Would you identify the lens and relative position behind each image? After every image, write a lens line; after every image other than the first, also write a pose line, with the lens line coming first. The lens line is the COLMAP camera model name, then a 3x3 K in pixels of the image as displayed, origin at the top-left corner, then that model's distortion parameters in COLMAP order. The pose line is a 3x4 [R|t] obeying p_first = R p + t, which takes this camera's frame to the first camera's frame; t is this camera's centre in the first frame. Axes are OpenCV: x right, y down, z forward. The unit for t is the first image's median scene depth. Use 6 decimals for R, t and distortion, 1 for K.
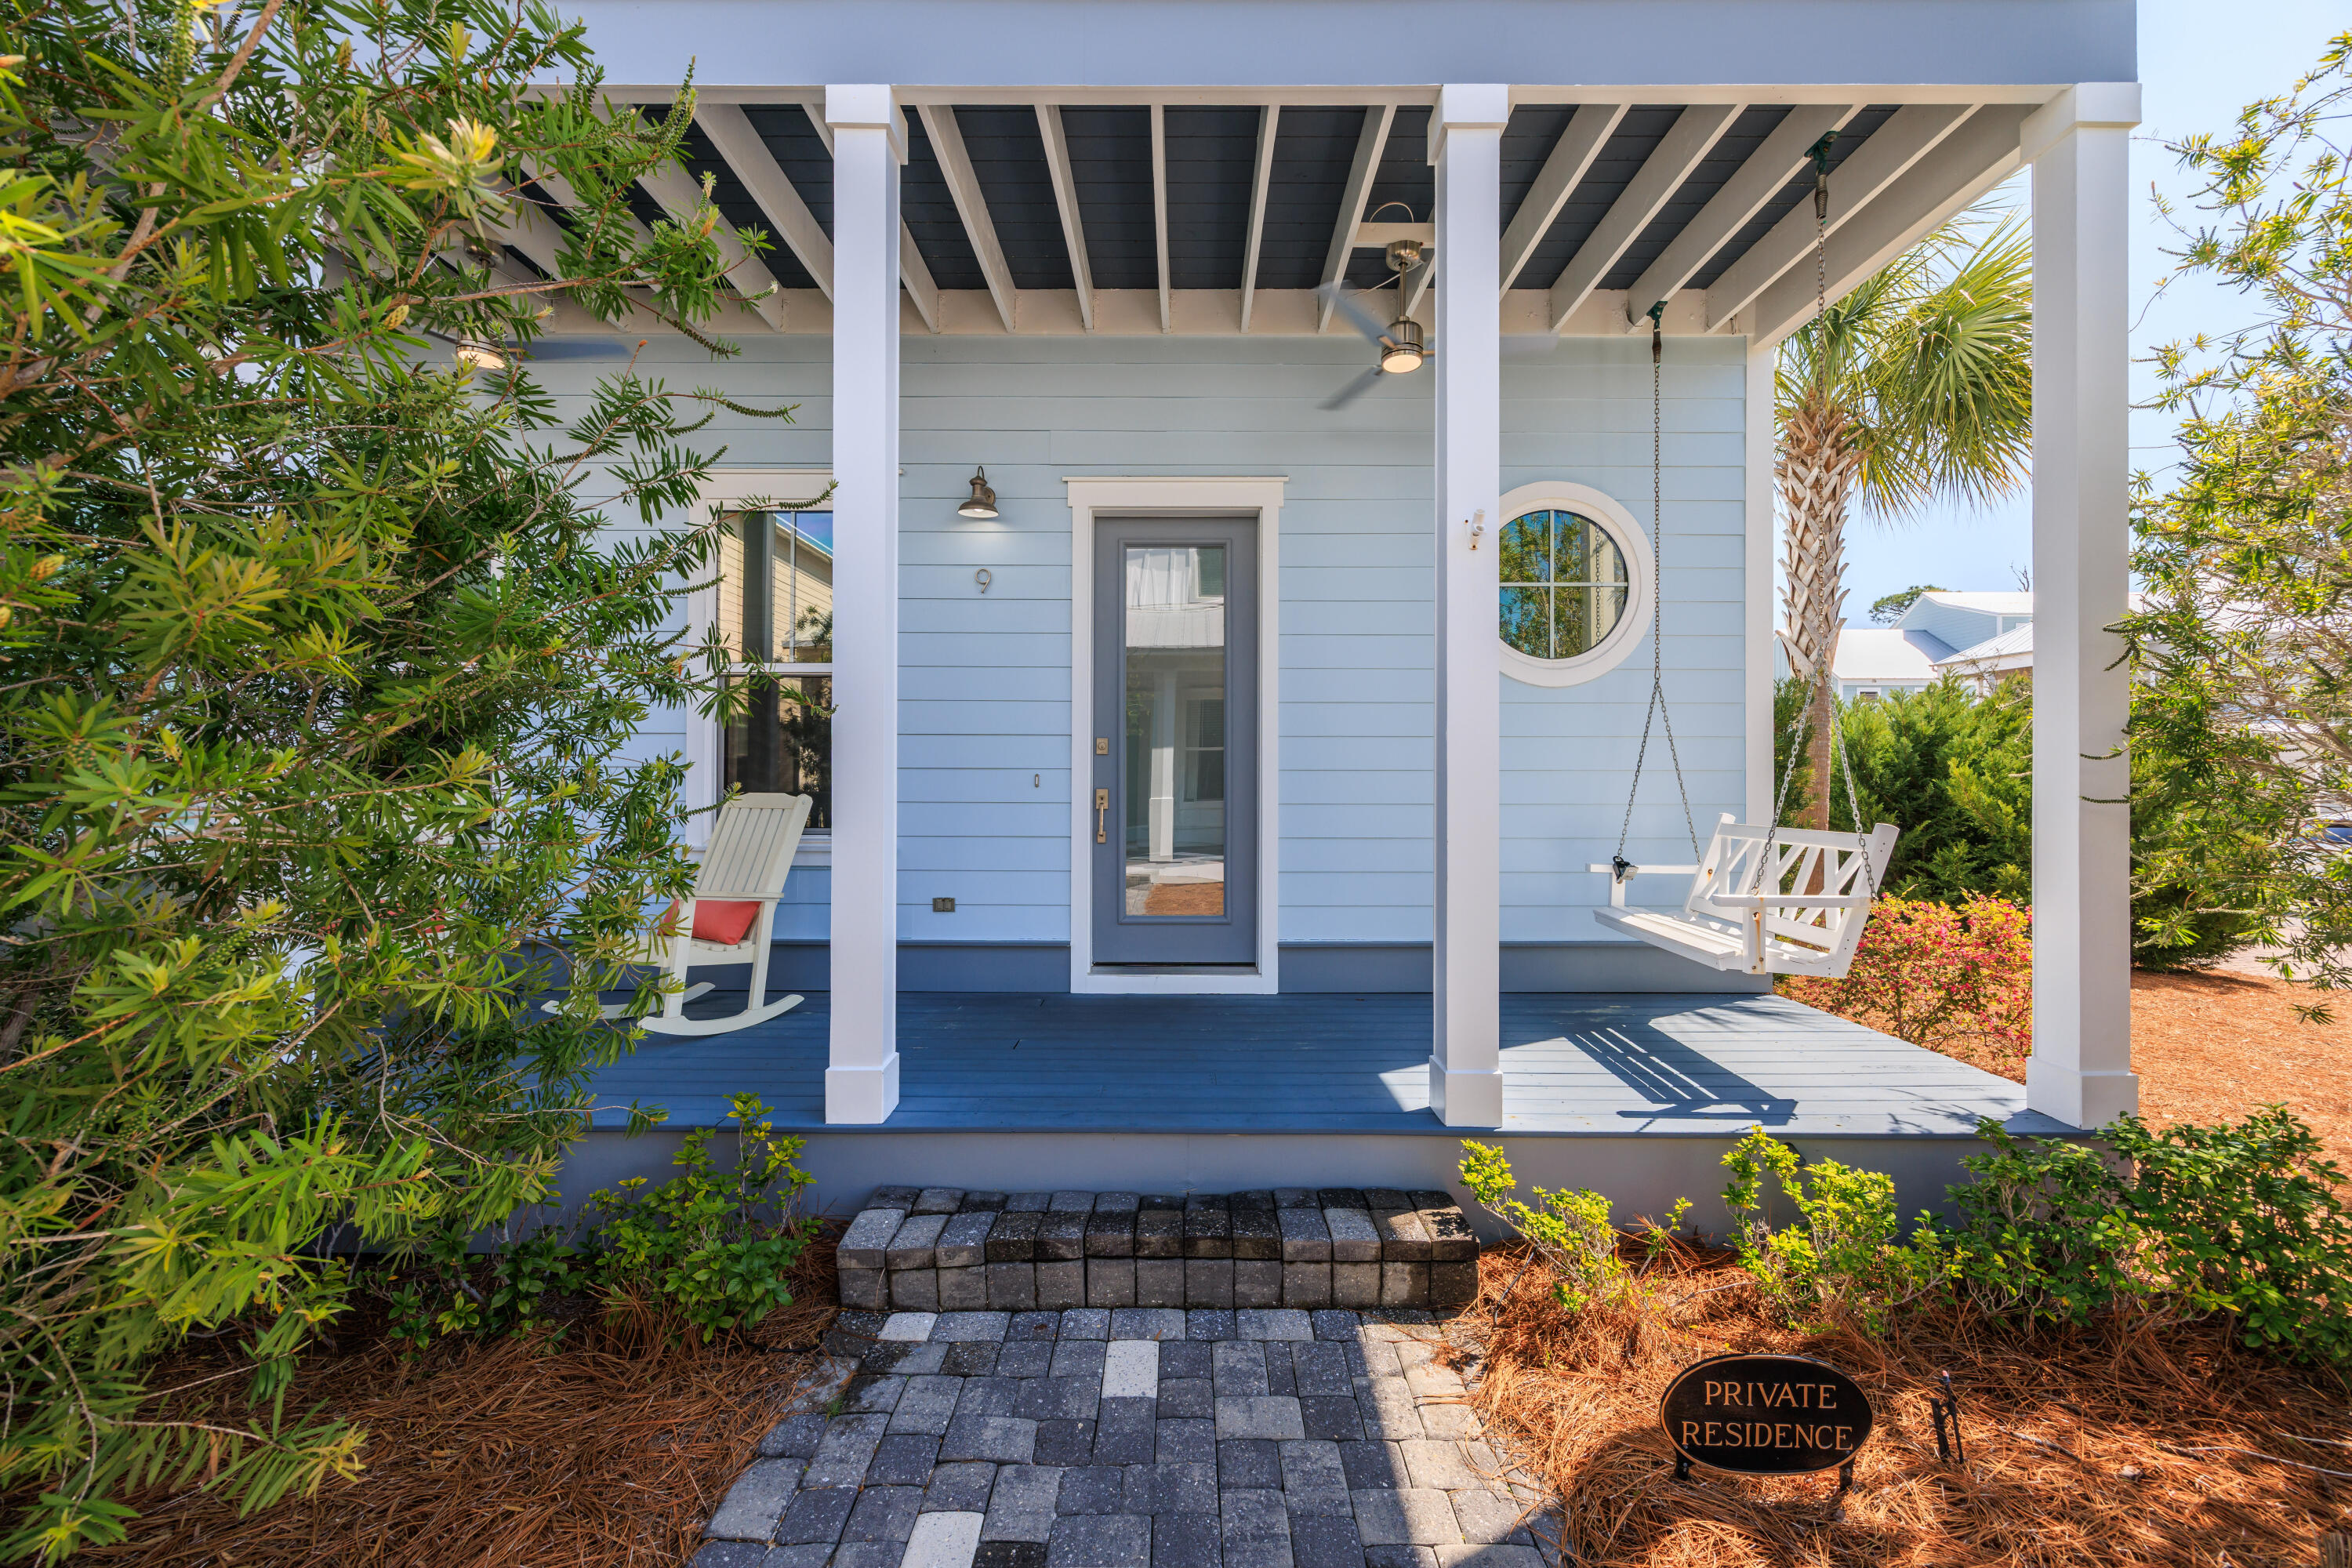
lens RADIAL K [[918.1, 0, 1193.1], [0, 918.1, 775.8], [0, 0, 1]] dist [-0.000560, -0.000017]
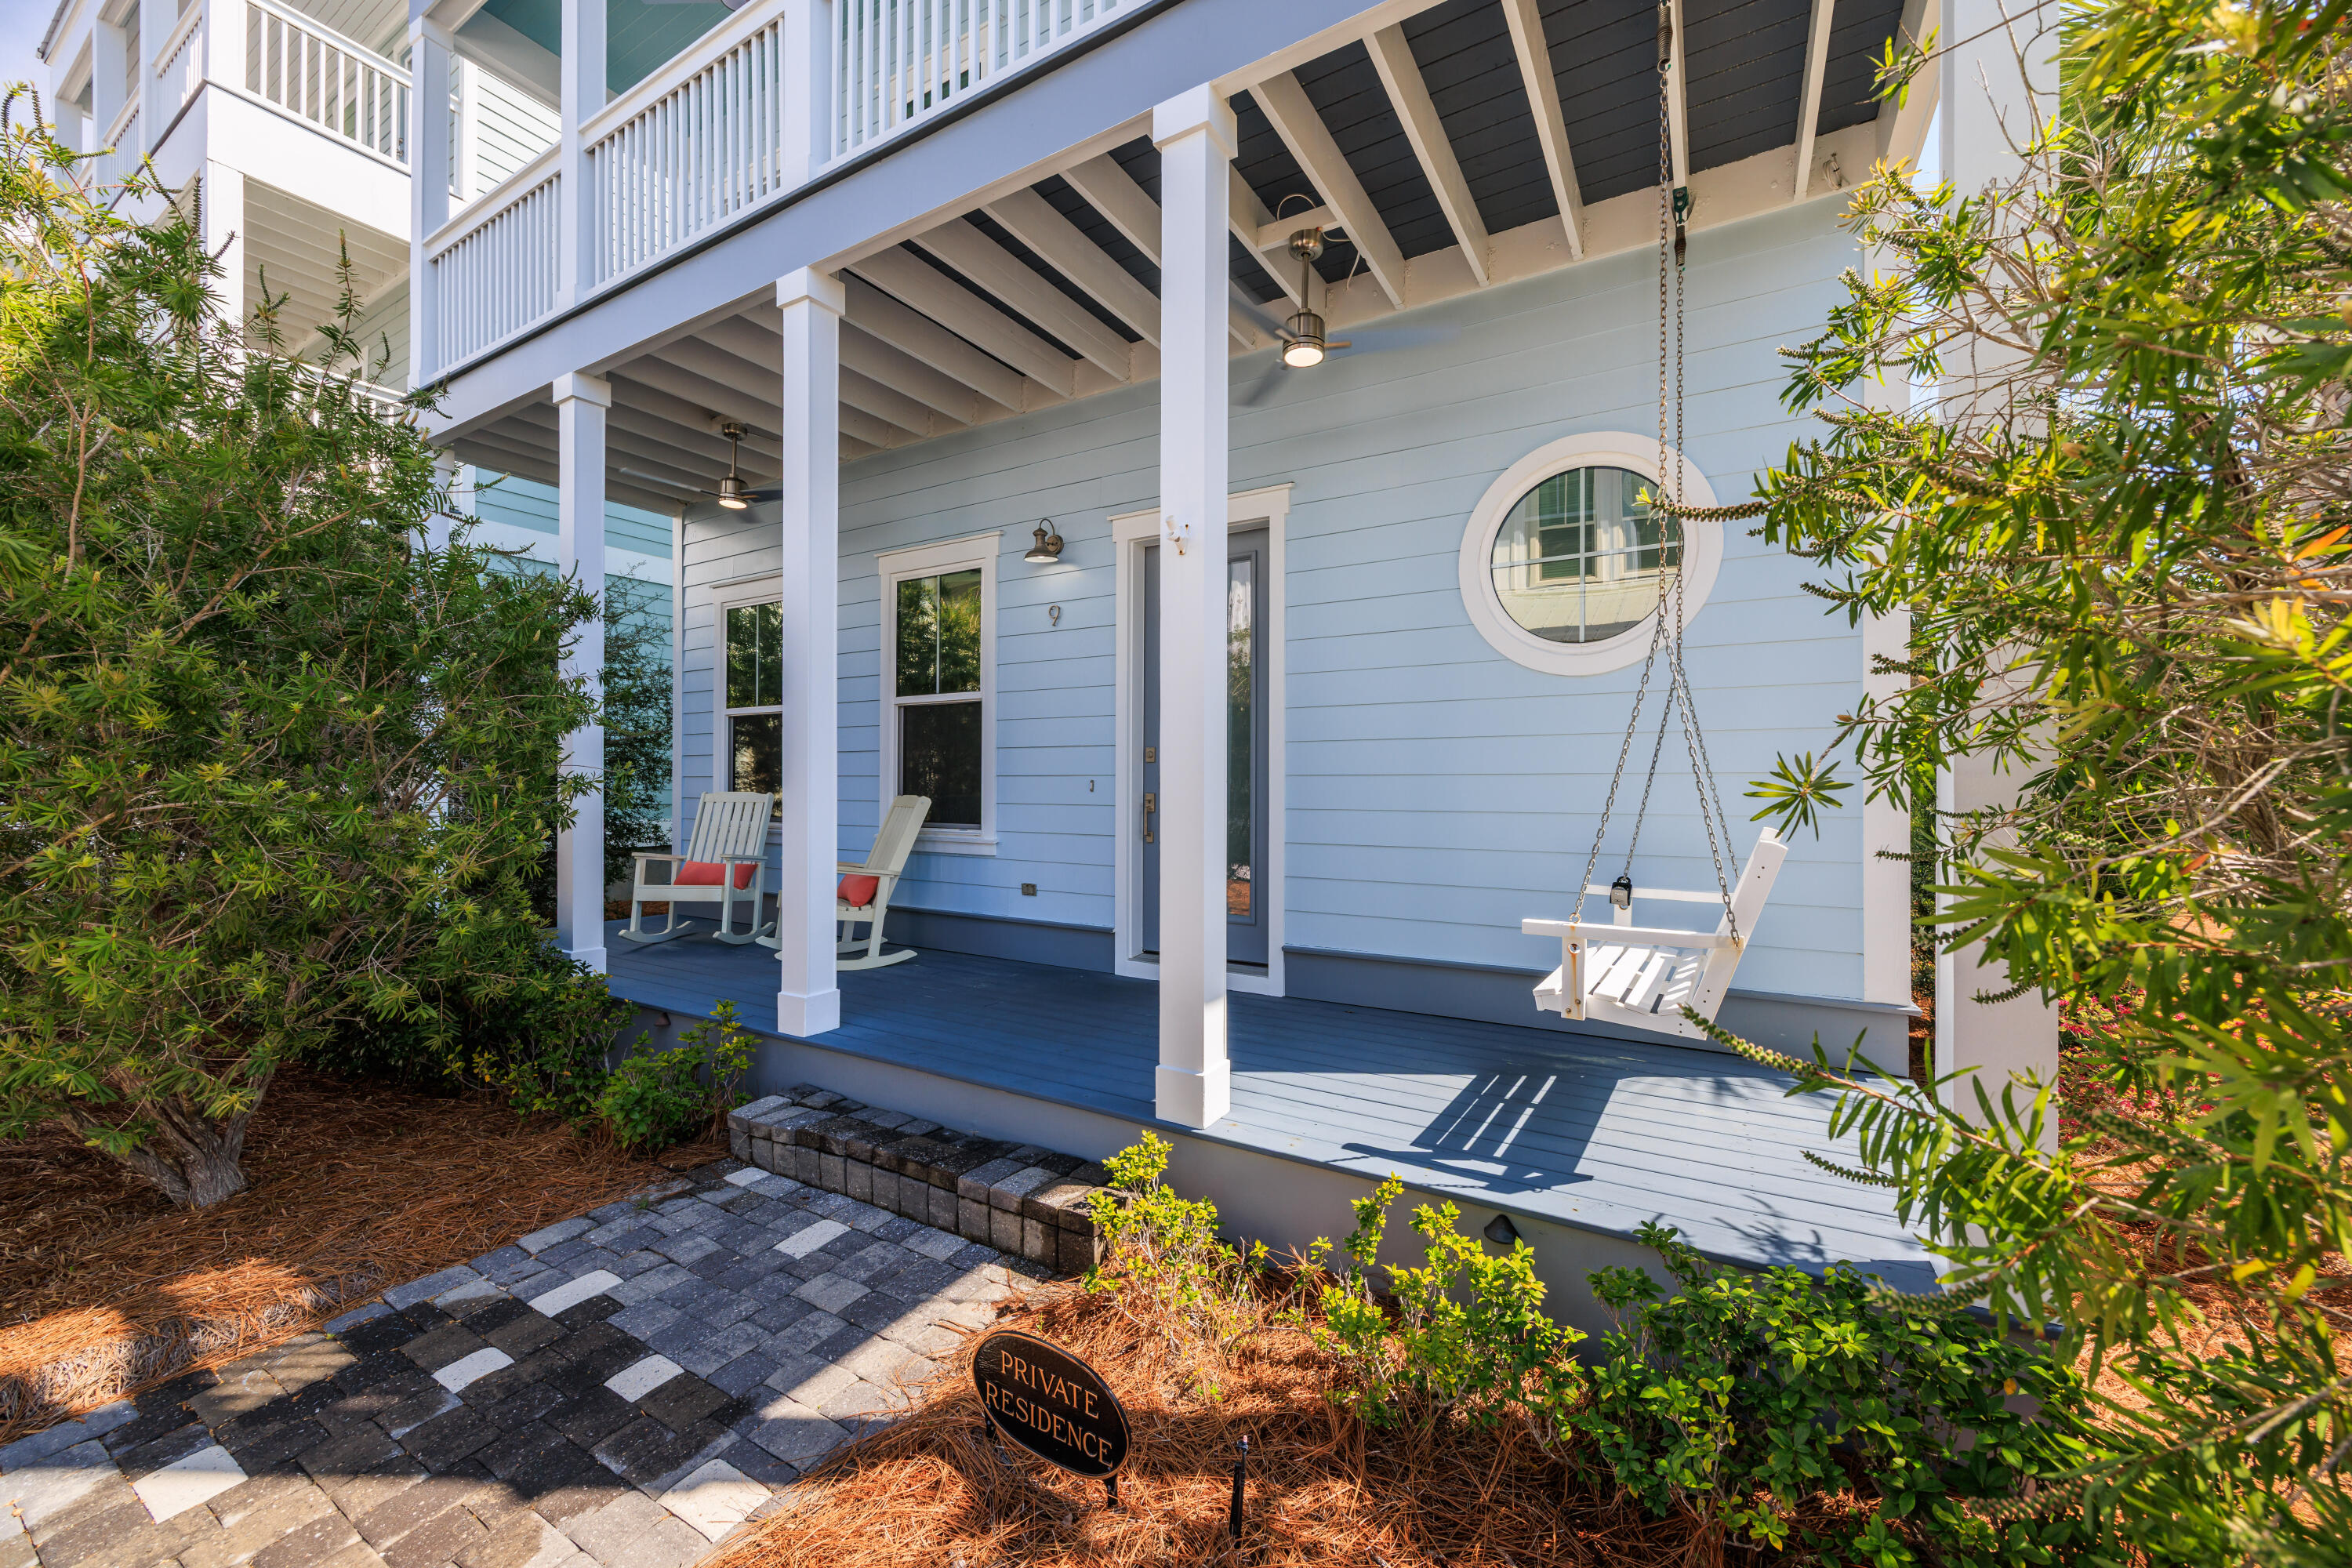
lens RADIAL K [[918.1, 0, 1201.2], [0, 918.1, 786.0], [0, 0, 1]] dist [-0.000560, -0.000017]
pose [[0.855775, -0.000752, -0.517347, 0.849366], [0.000428, 1.000000, -0.000746, 0.010194], [0.517348, 0.000417, 0.855775, 0.143613]]
